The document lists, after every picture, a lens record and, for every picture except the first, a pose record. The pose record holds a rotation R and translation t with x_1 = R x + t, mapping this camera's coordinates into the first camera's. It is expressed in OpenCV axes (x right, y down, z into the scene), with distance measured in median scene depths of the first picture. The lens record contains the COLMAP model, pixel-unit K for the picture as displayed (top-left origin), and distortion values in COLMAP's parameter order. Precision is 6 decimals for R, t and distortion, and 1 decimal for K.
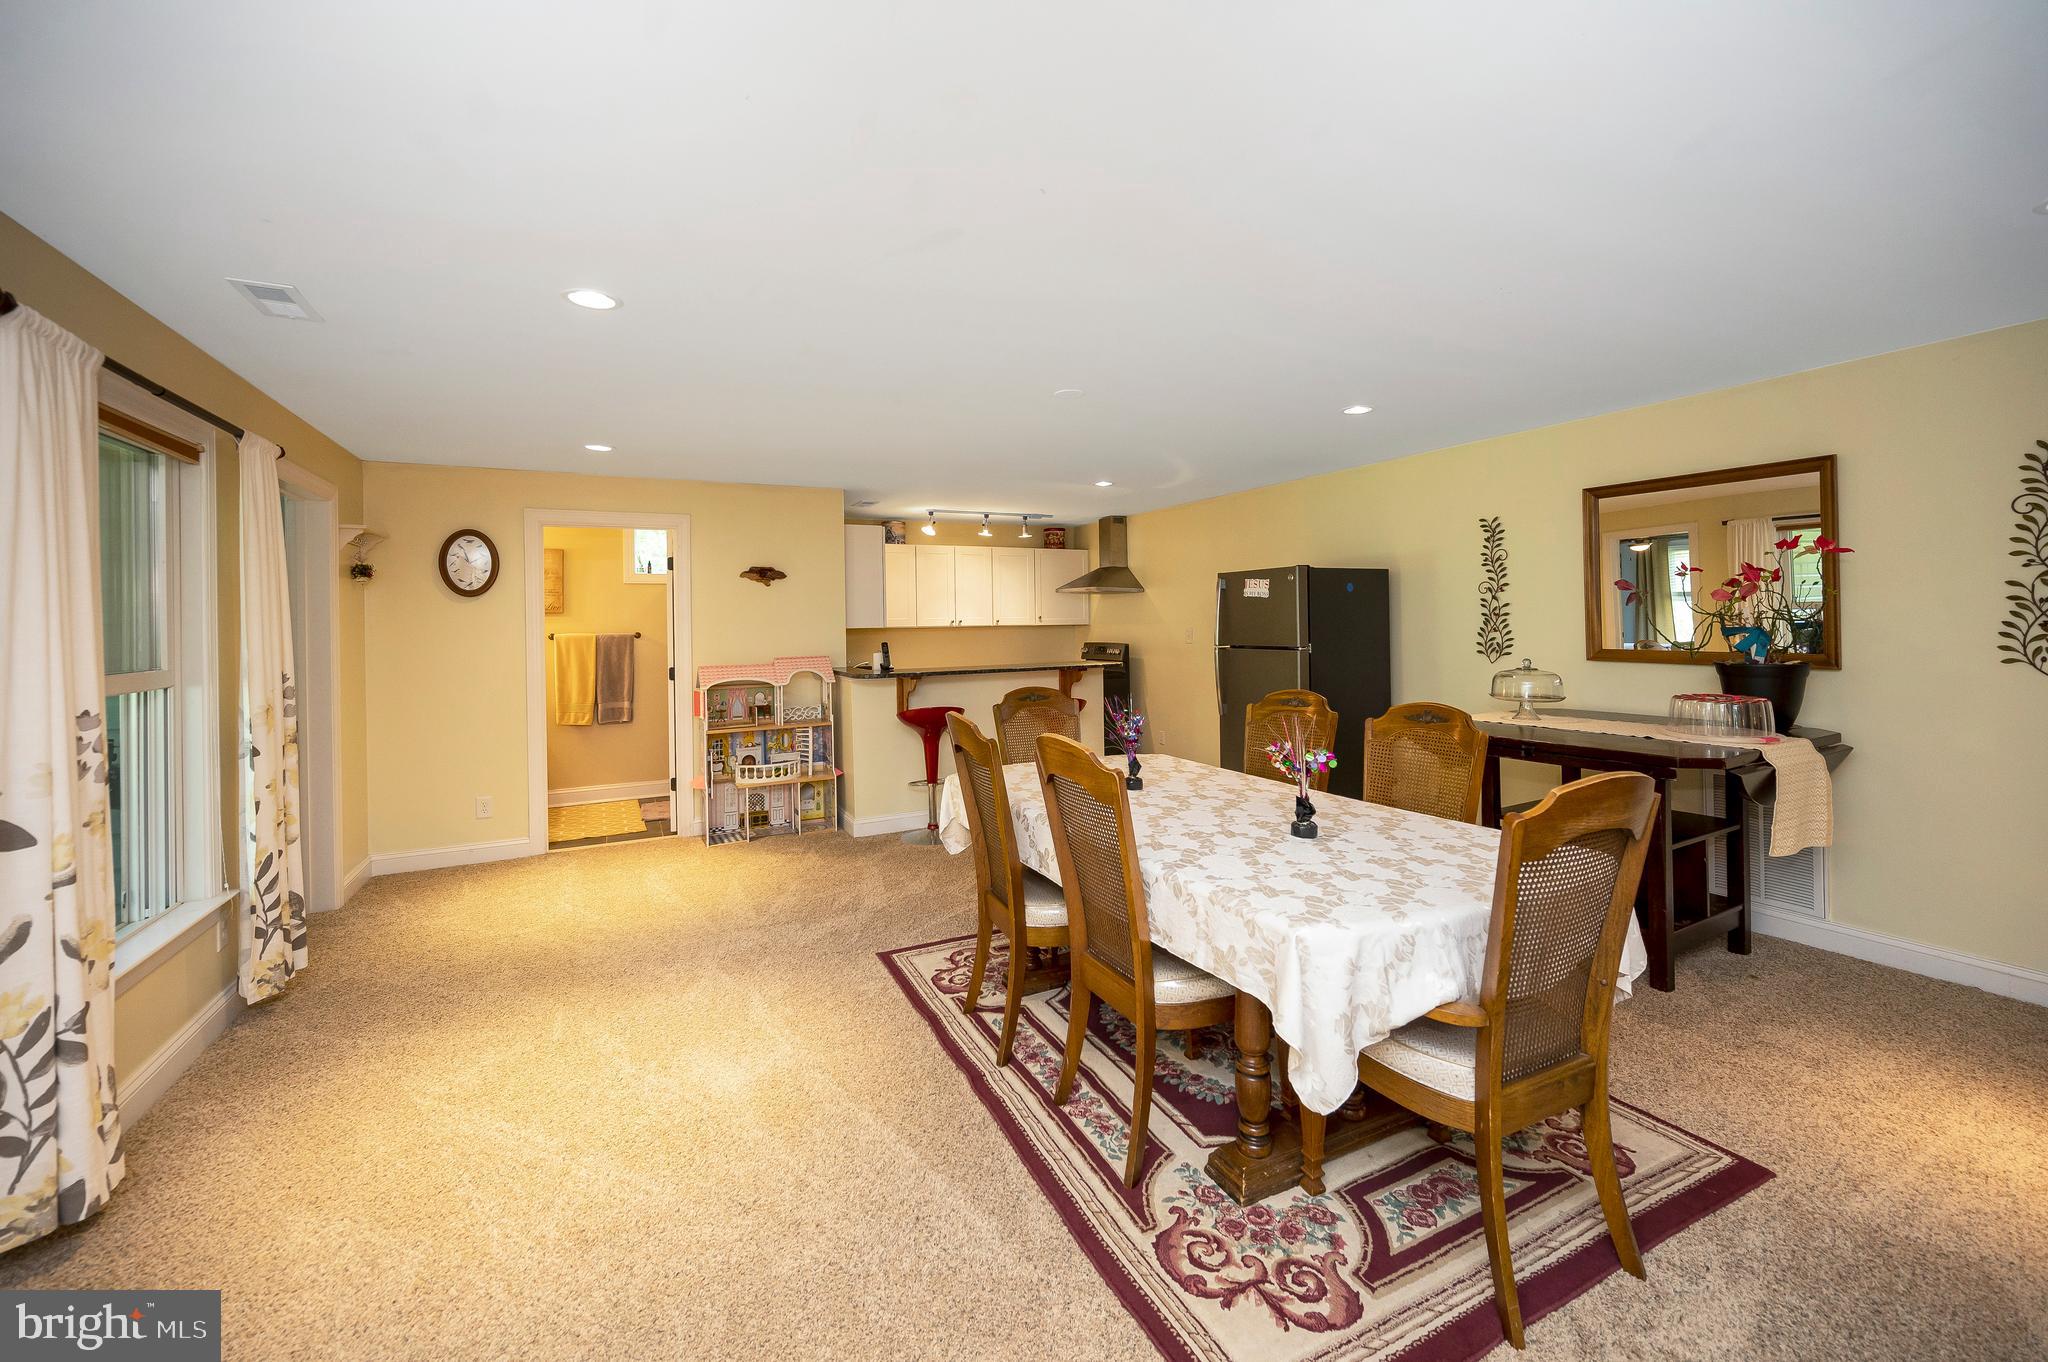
lens RADIAL K [[834.7, 0, 1035.6], [0, 834.7, 616.8], [0, 0, 1]] dist [-0.002362, 0.000050]
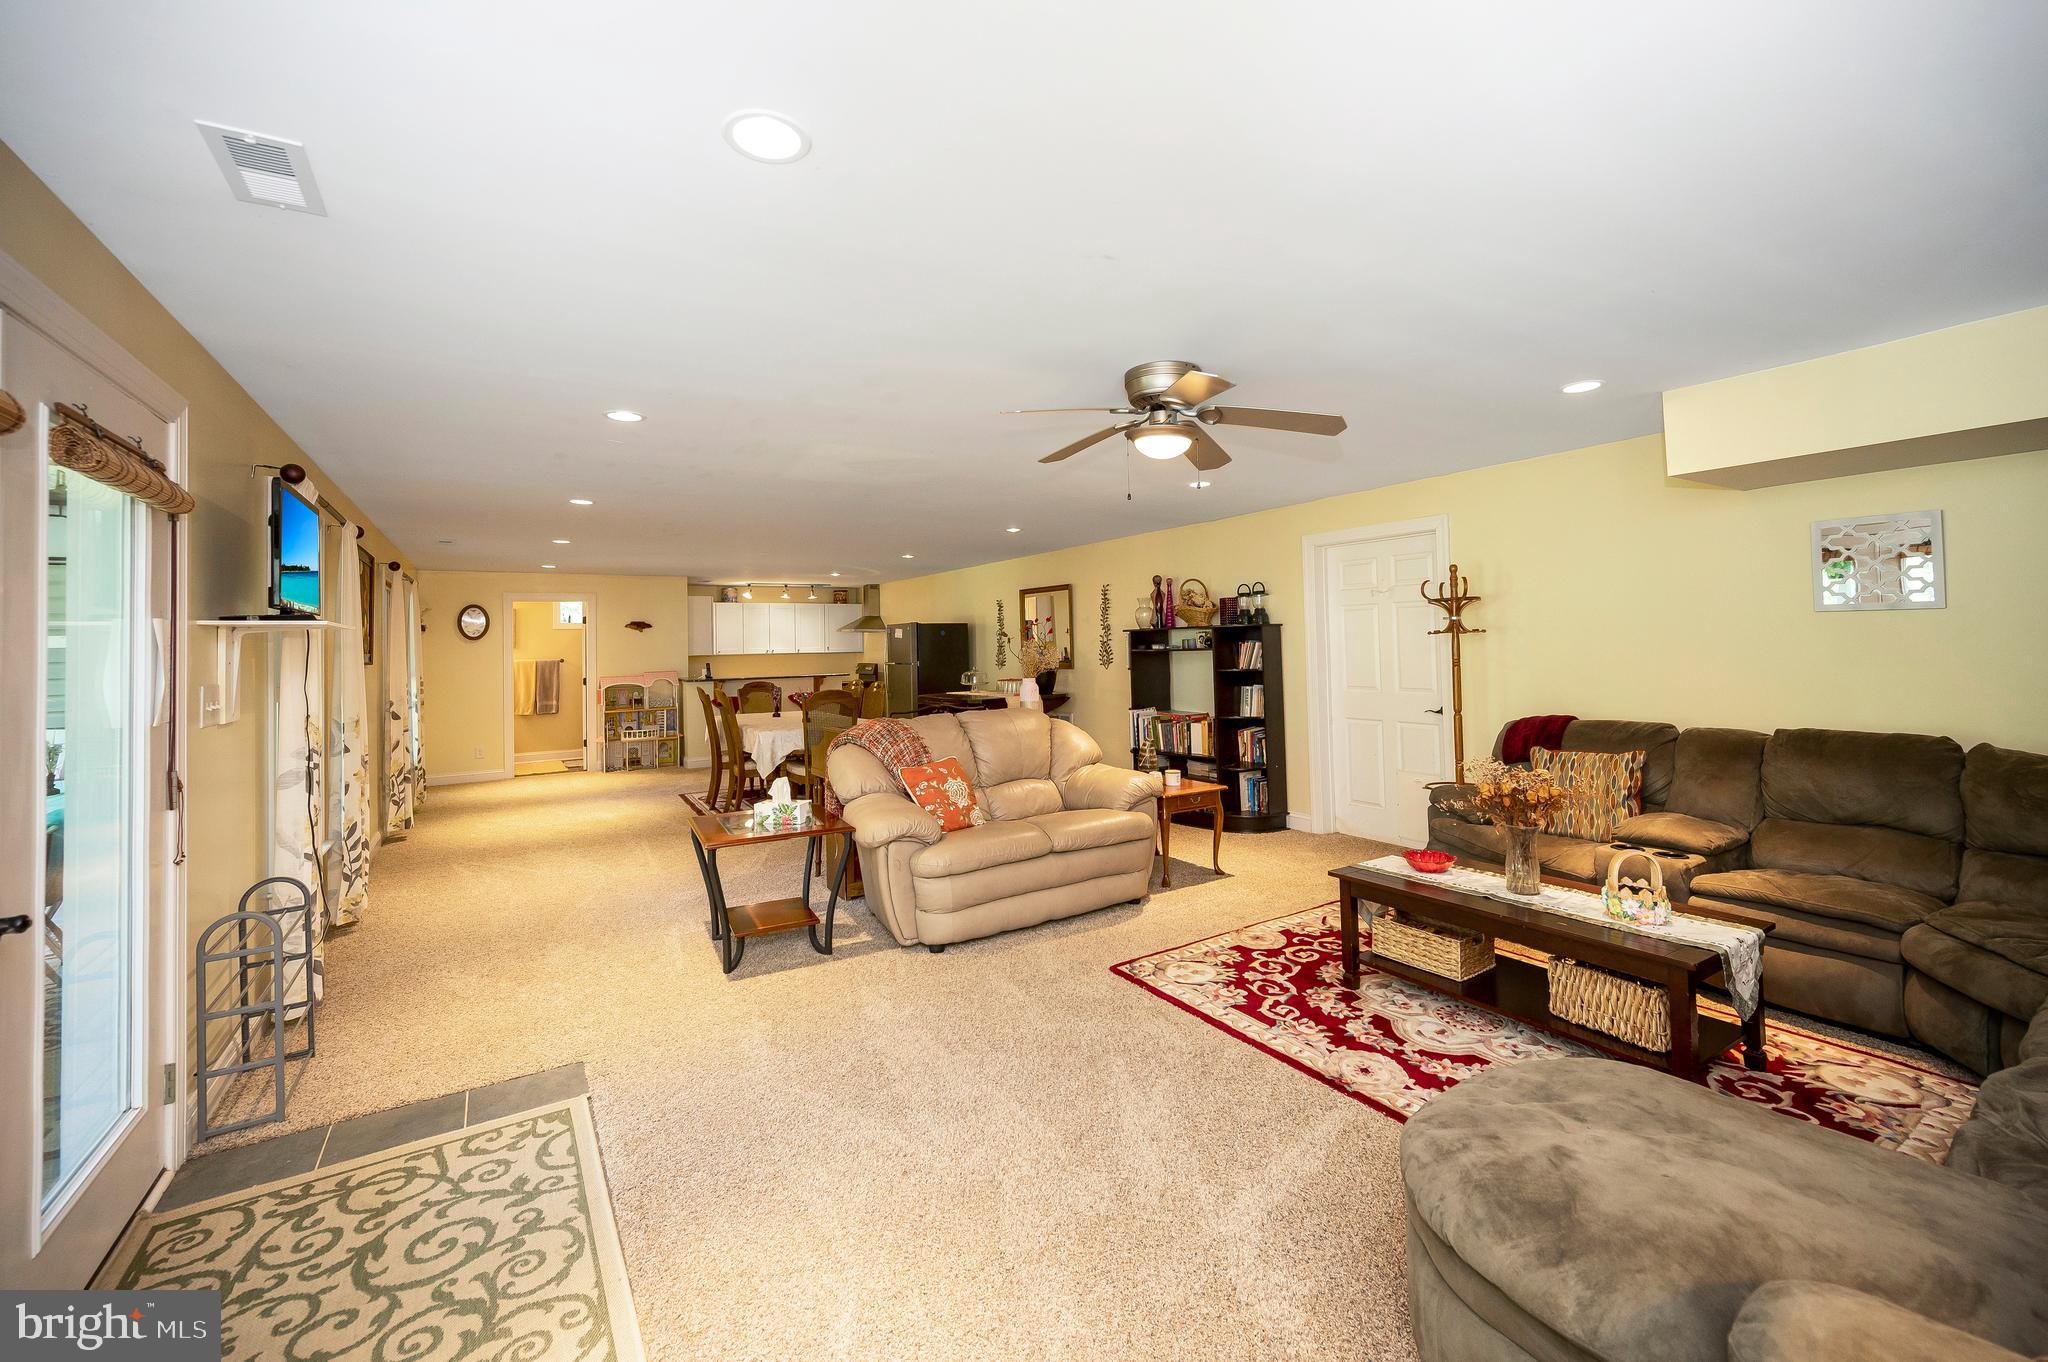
lens RADIAL K [[842.7, 0, 1039.8], [0, 842.7, 622.7], [0, 0, 1]] dist [-0.001808, -0.000088]
pose [[0.995601, -0.004359, 0.093591, 0.370515], [0.006455, 0.999735, -0.022100, -0.011974], [-0.093470, 0.022607, 0.995365, -0.900450]]
